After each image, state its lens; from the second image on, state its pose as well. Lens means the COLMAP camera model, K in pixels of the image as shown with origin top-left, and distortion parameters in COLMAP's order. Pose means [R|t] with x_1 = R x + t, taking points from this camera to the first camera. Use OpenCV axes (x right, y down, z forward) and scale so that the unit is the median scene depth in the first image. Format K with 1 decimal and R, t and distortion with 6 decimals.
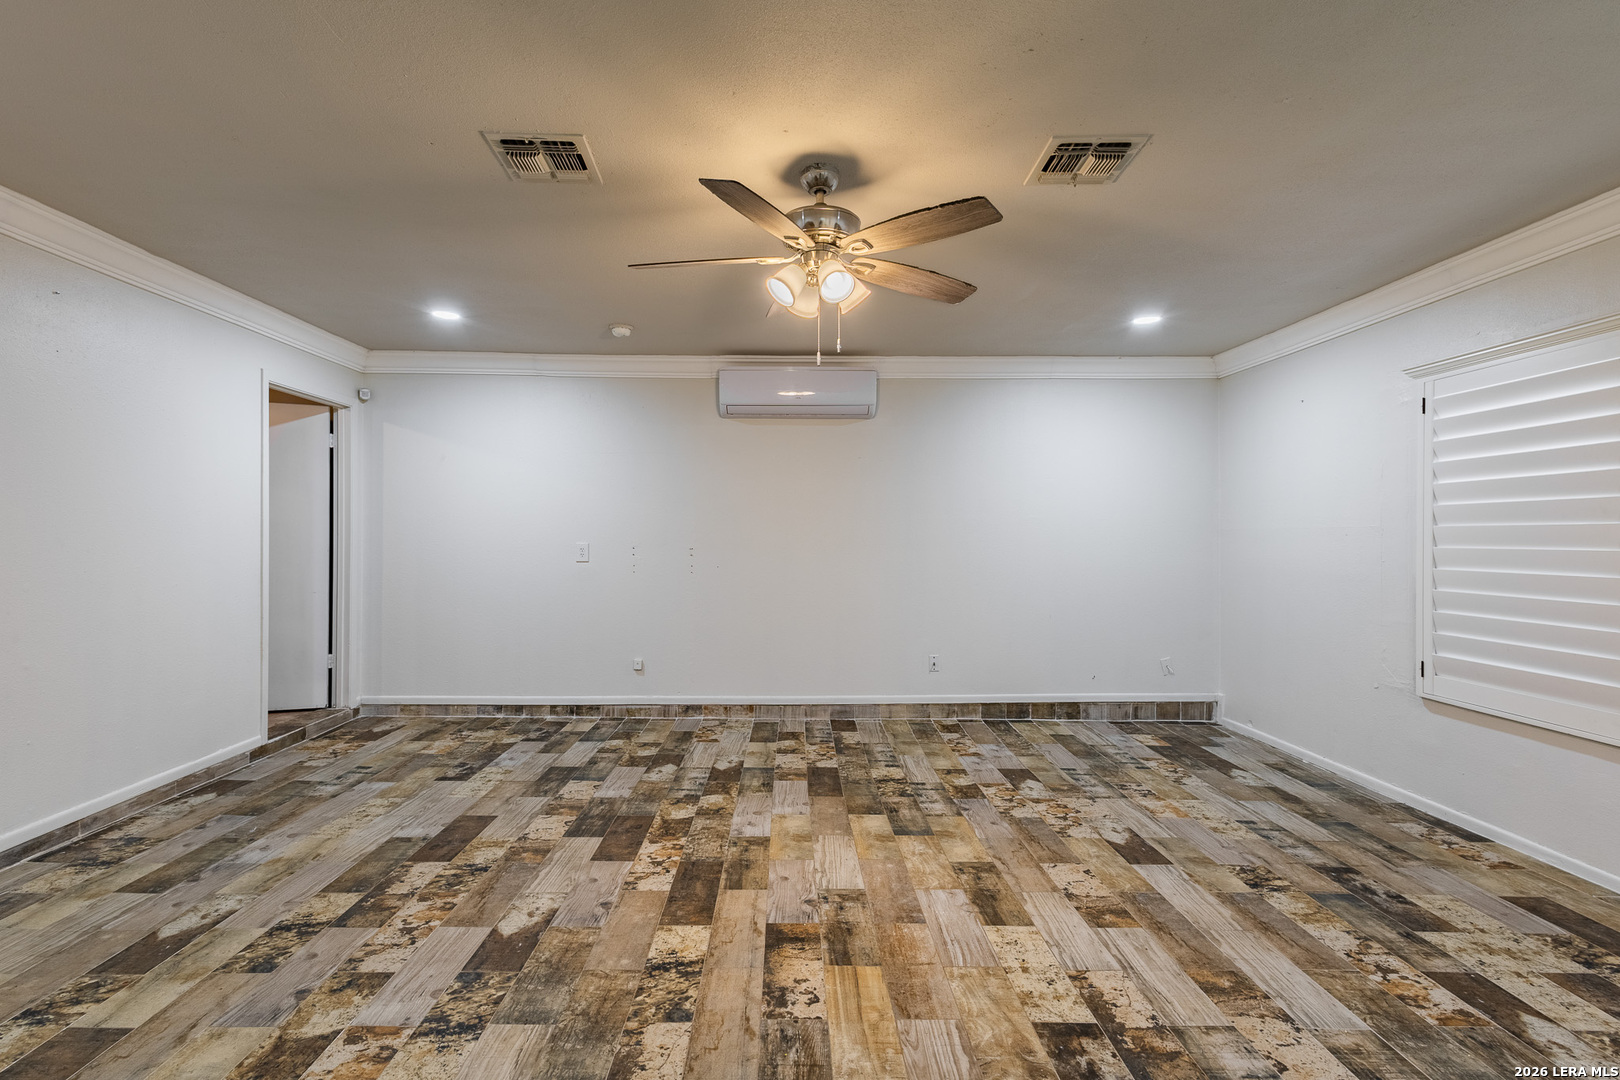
lens RADIAL K [[736.1, 0, 794.2], [0, 736.1, 540.7], [0, 0, 1]] dist [0.009356, -0.001604]
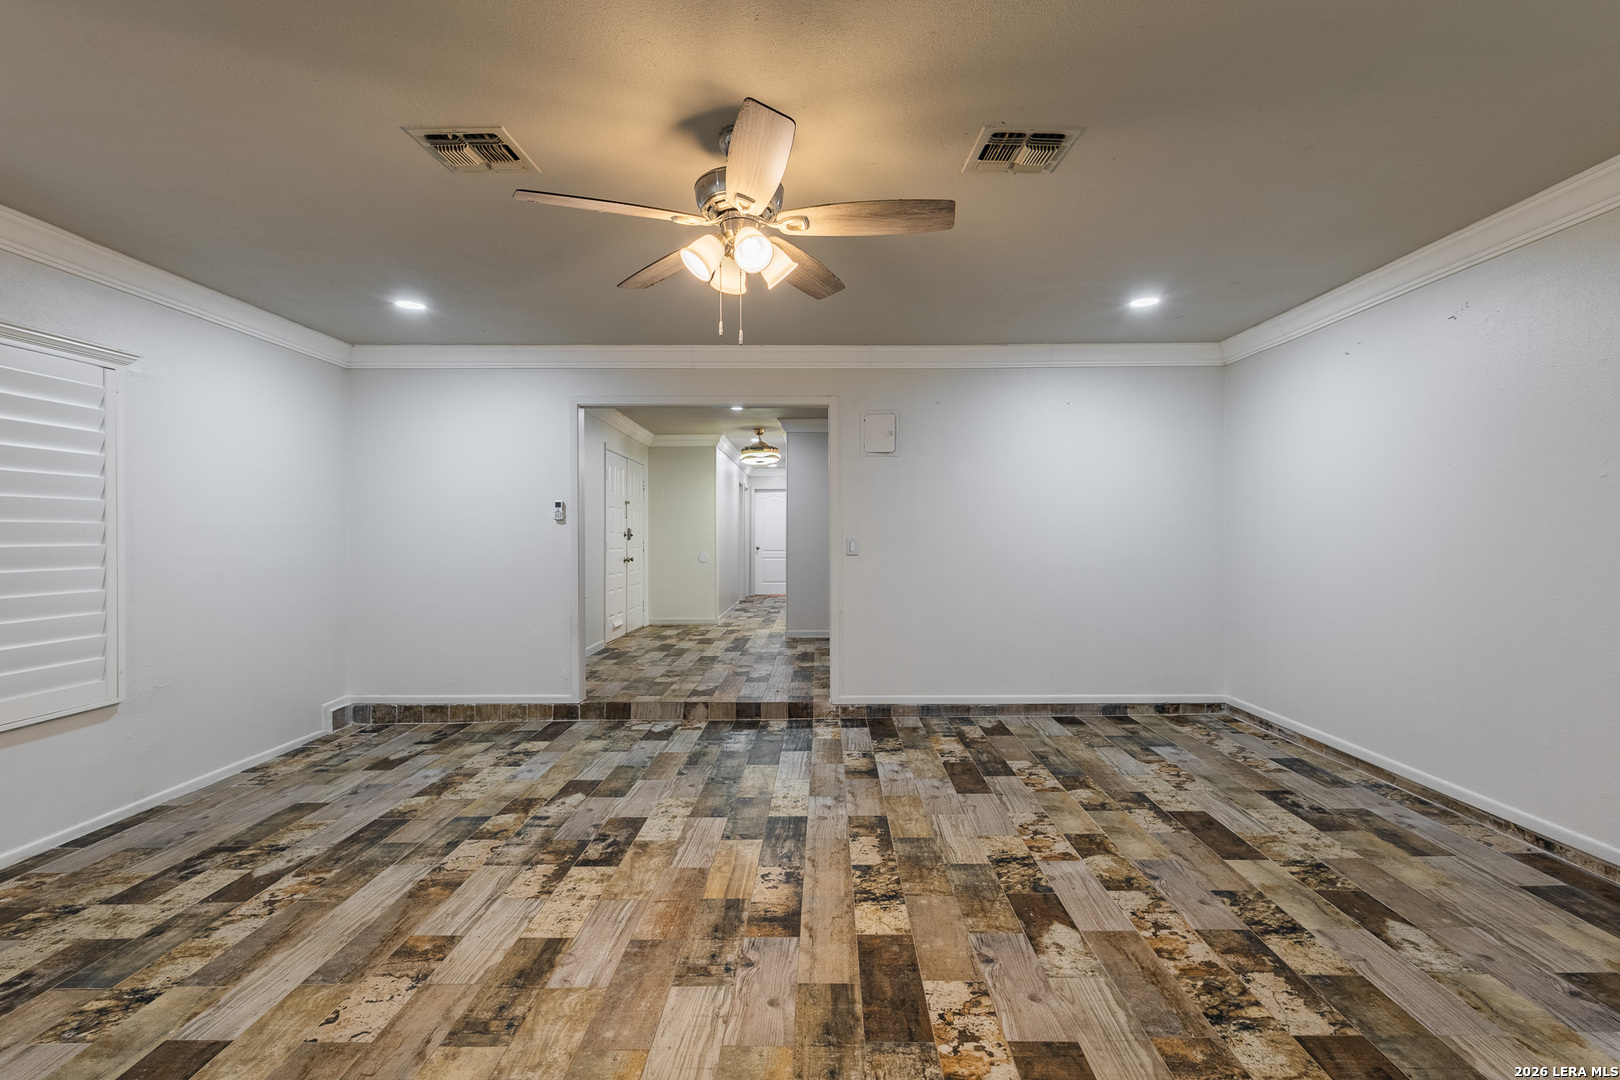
lens RADIAL K [[736.1, 0, 818.1], [0, 736.1, 531.7], [0, 0, 1]] dist [0.009356, -0.001604]
pose [[-0.999805, 0.003502, 0.019442, -0.072404], [0.003554, 0.999990, 0.002628, -0.005368], [-0.019433, 0.002696, -0.999808, 1.719229]]
